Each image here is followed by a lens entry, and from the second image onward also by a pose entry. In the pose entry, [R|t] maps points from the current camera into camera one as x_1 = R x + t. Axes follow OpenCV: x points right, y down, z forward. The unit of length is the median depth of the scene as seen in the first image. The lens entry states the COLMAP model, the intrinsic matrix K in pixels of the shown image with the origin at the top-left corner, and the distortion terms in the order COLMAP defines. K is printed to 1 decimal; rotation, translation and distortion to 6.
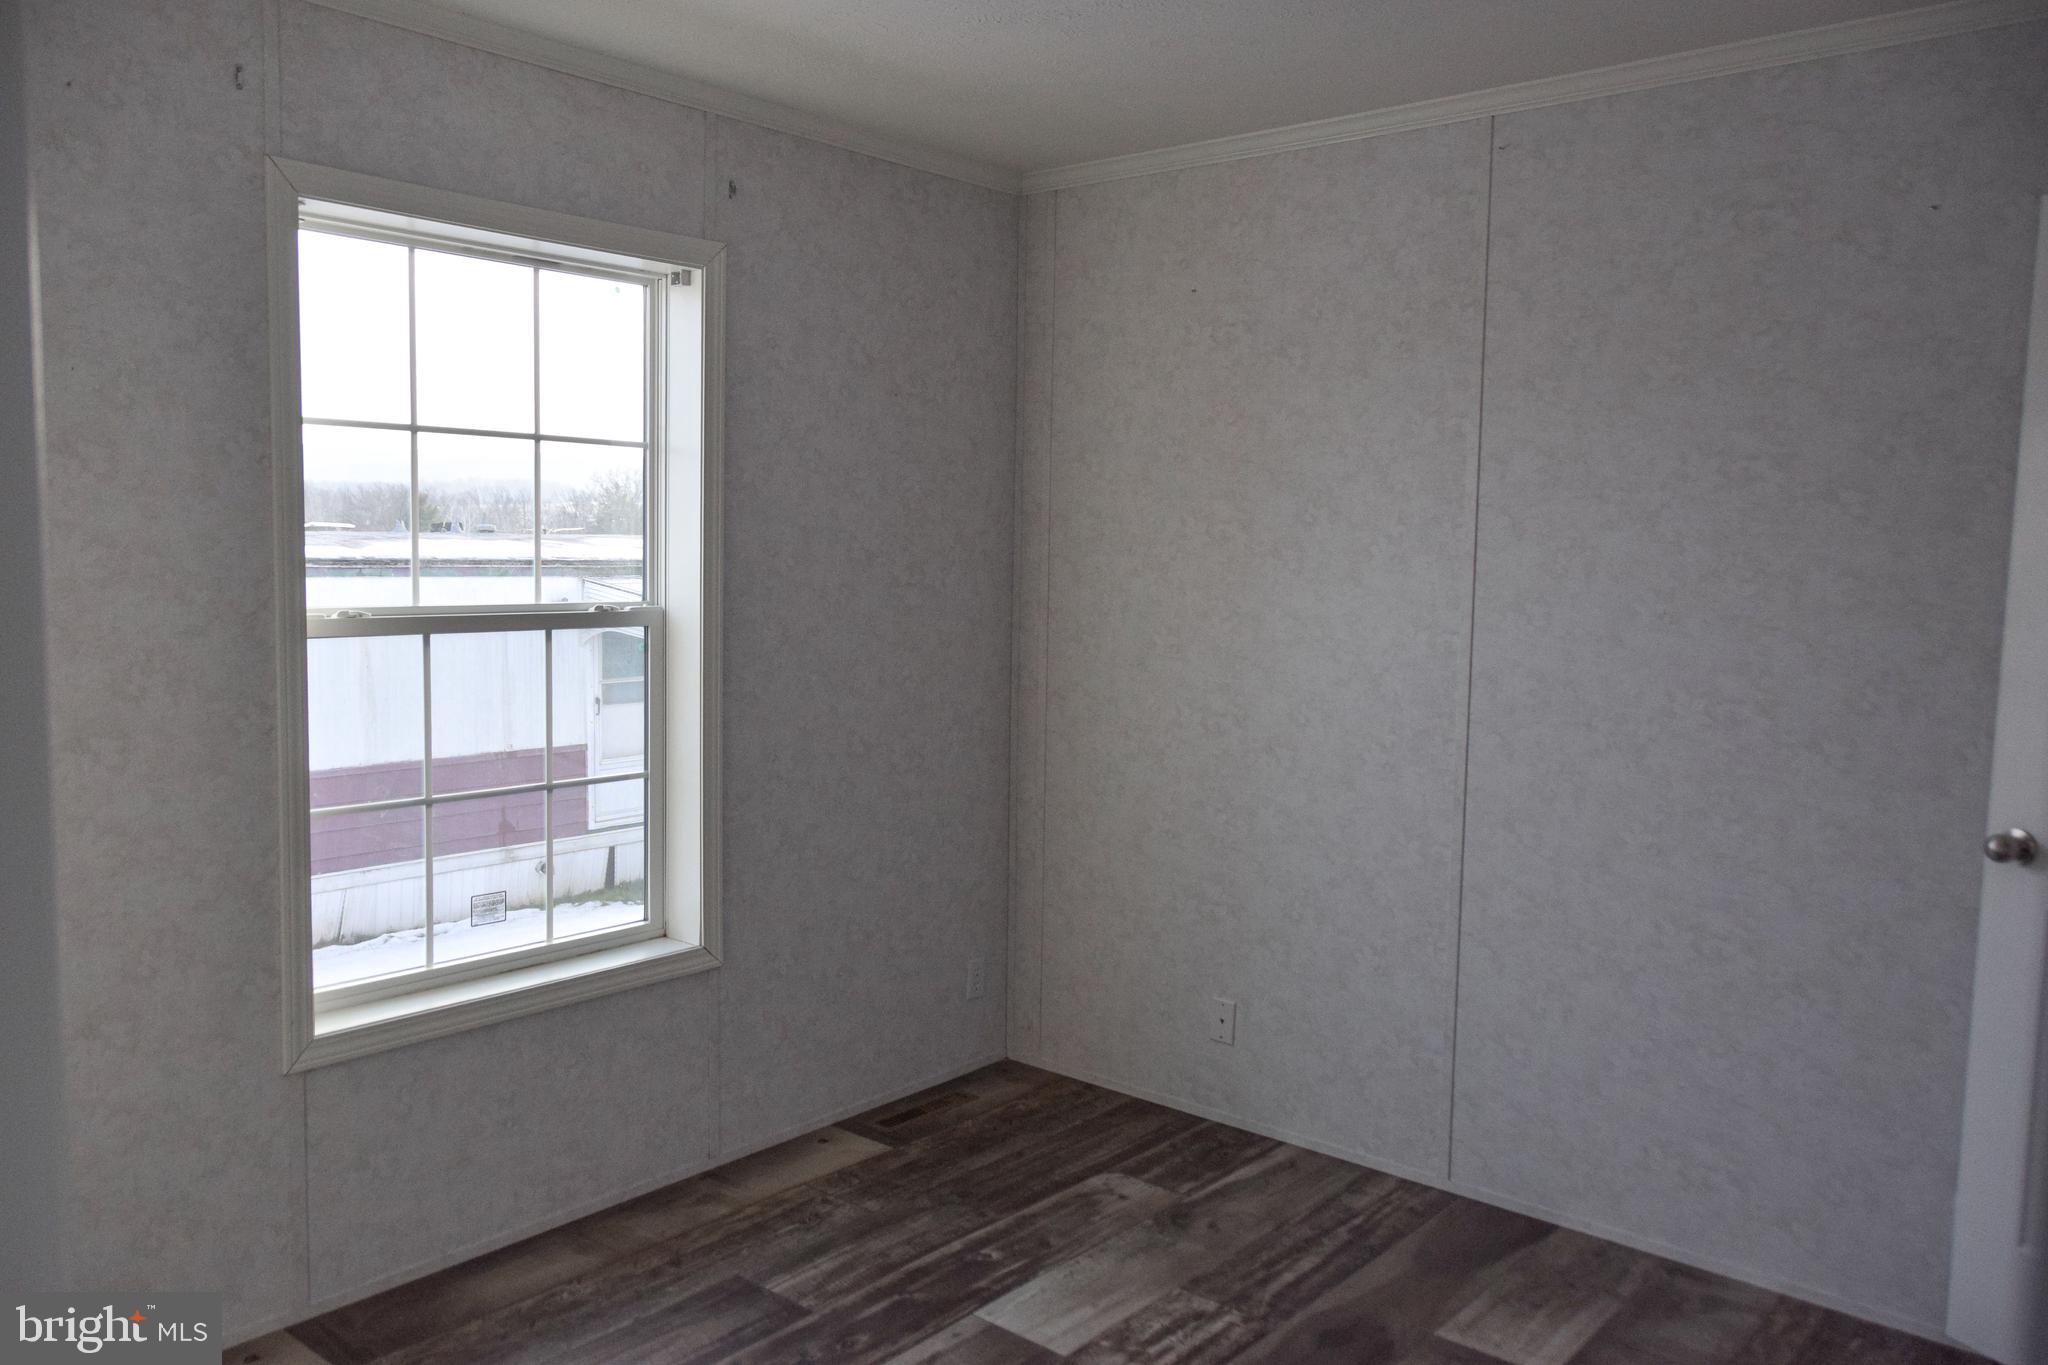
lens RADIAL K [[1622.3, 0, 1022.3], [0, 1622.3, 640.8], [0, 0, 1]] dist [0.011363, 0.002757]
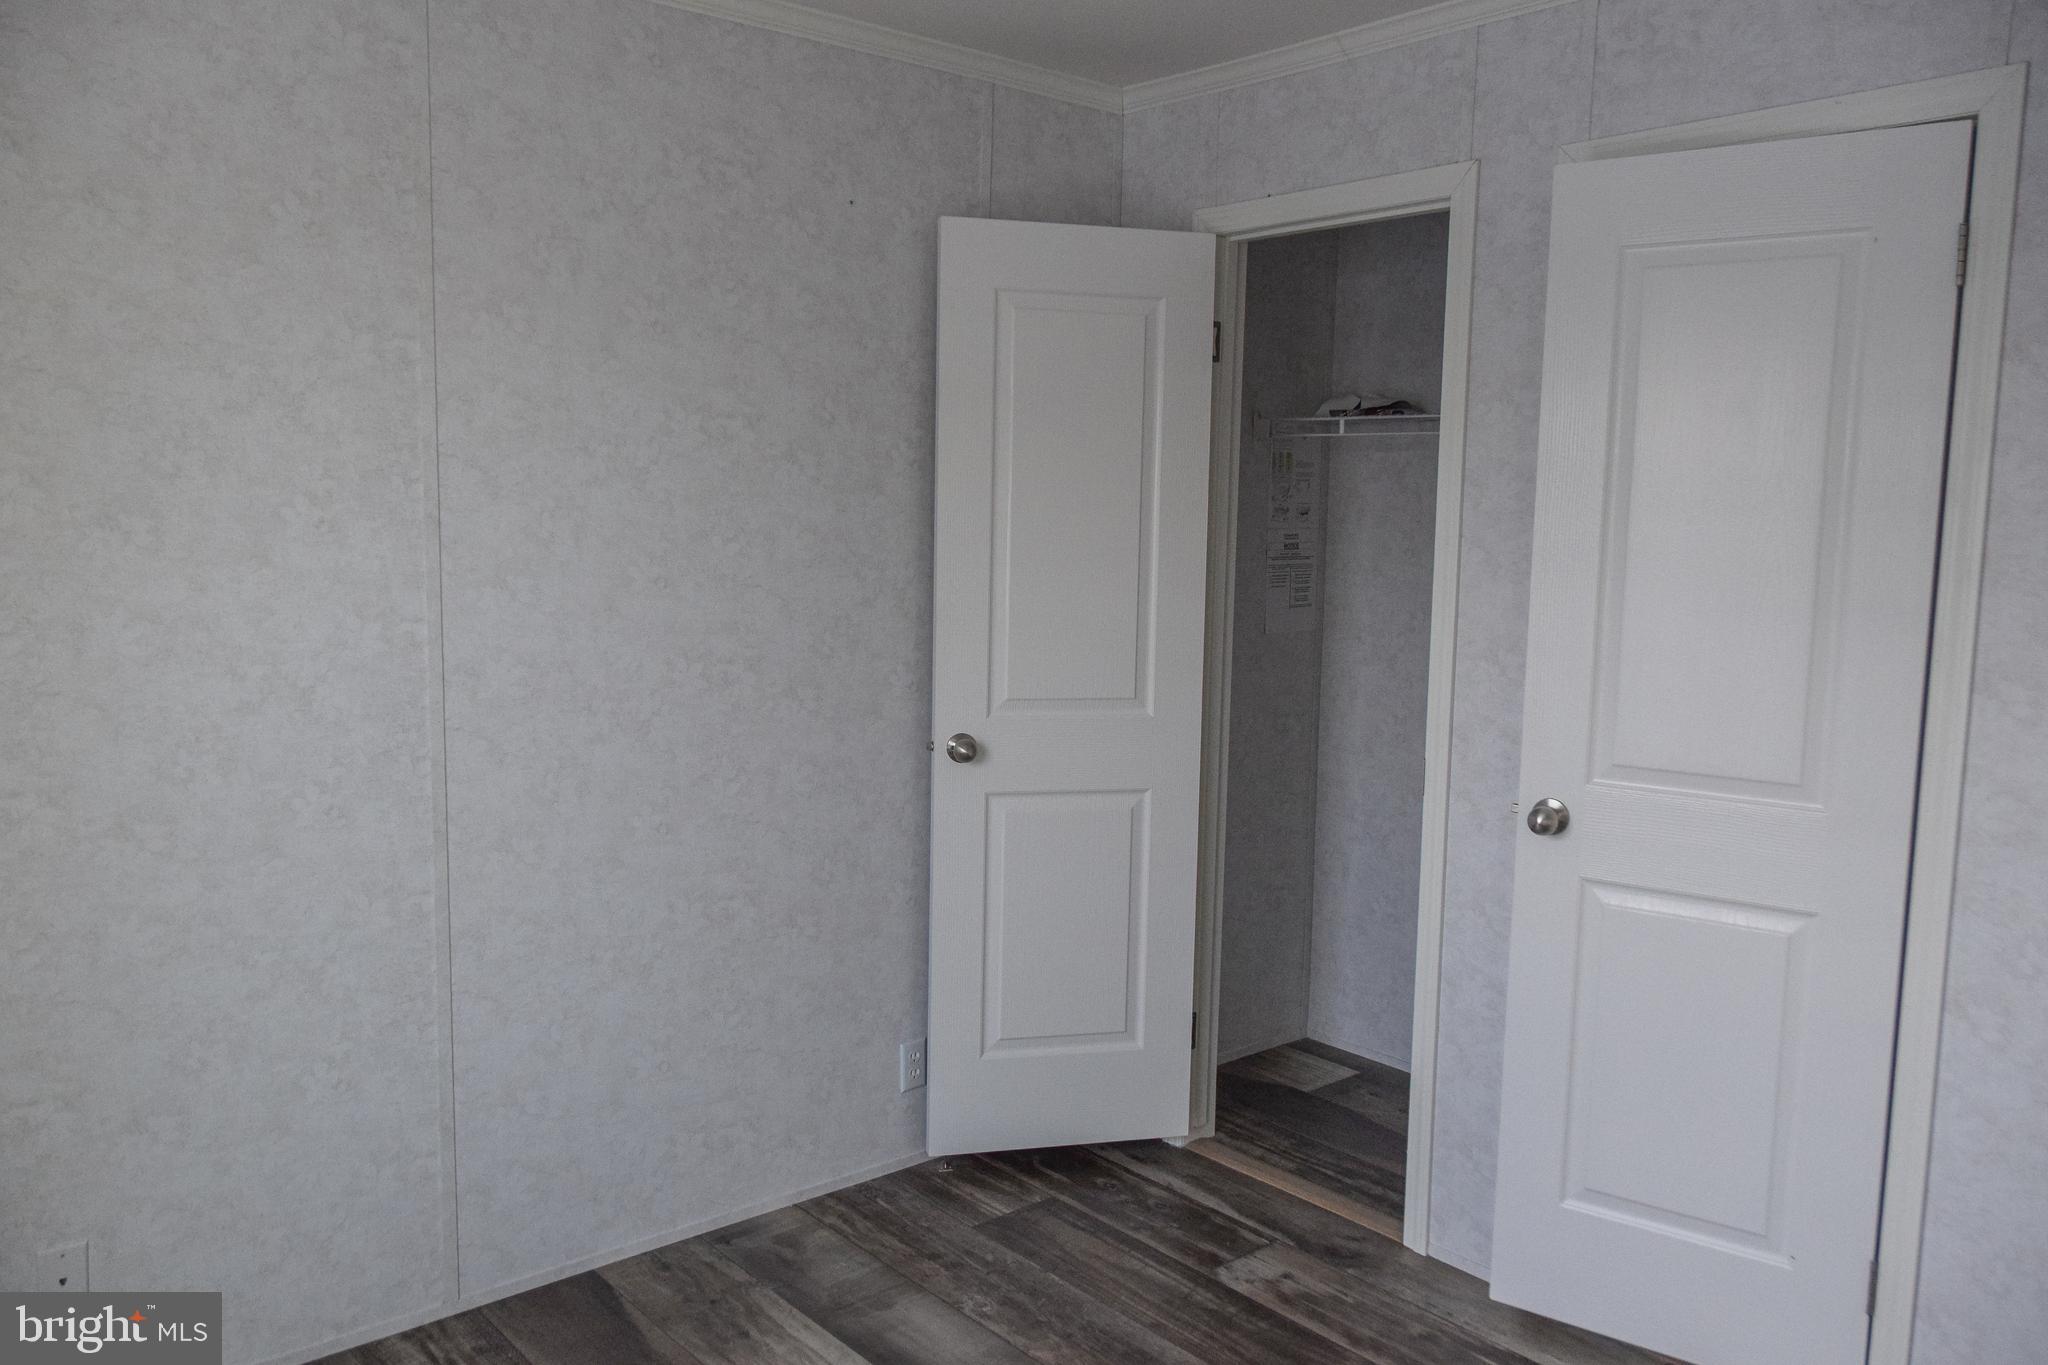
lens RADIAL K [[1563.8, 0, 1073.3], [0, 1563.8, 688.5], [0, 0, 1]] dist [0.006961, 0.002353]
pose [[0.139109, -0.120686, 0.982896, -0.711574], [0.063141, 0.991607, 0.112820, -0.061086], [-0.988262, 0.046367, 0.145561, 0.963388]]
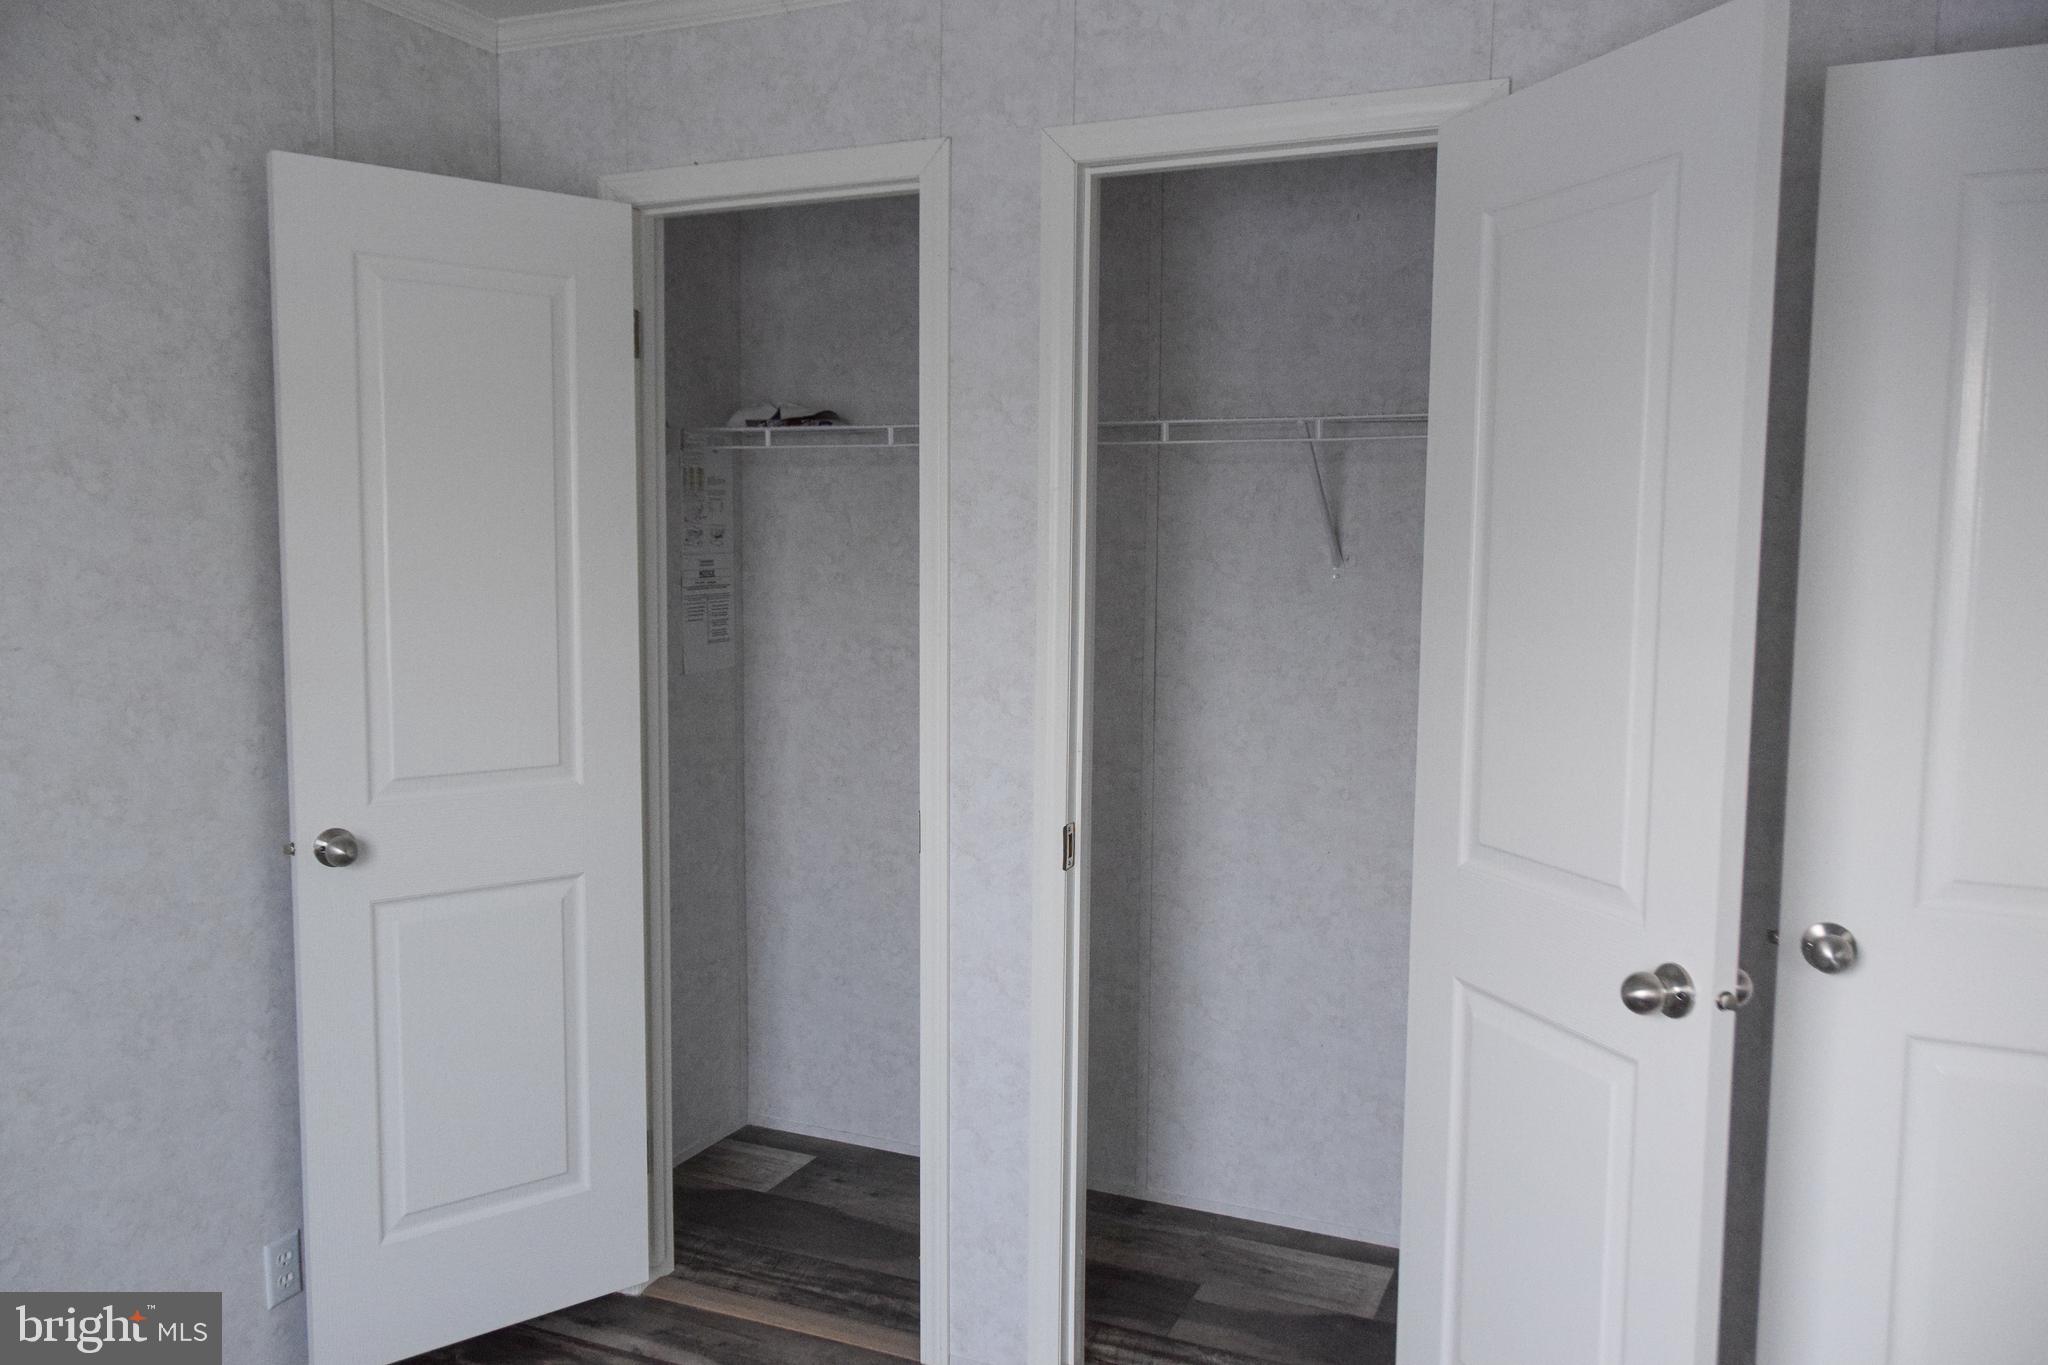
lens RADIAL K [[1532.1, 0, 1024.0], [0, 1532.1, 682.5], [0, 0, 1]] dist [0.004155, -0.003799]
pose [[-0.284758, -0.101790, 0.953180, -0.566352], [0.069285, 0.989560, 0.126374, -0.066075], [-0.956092, 0.102027, -0.274733, 1.045791]]
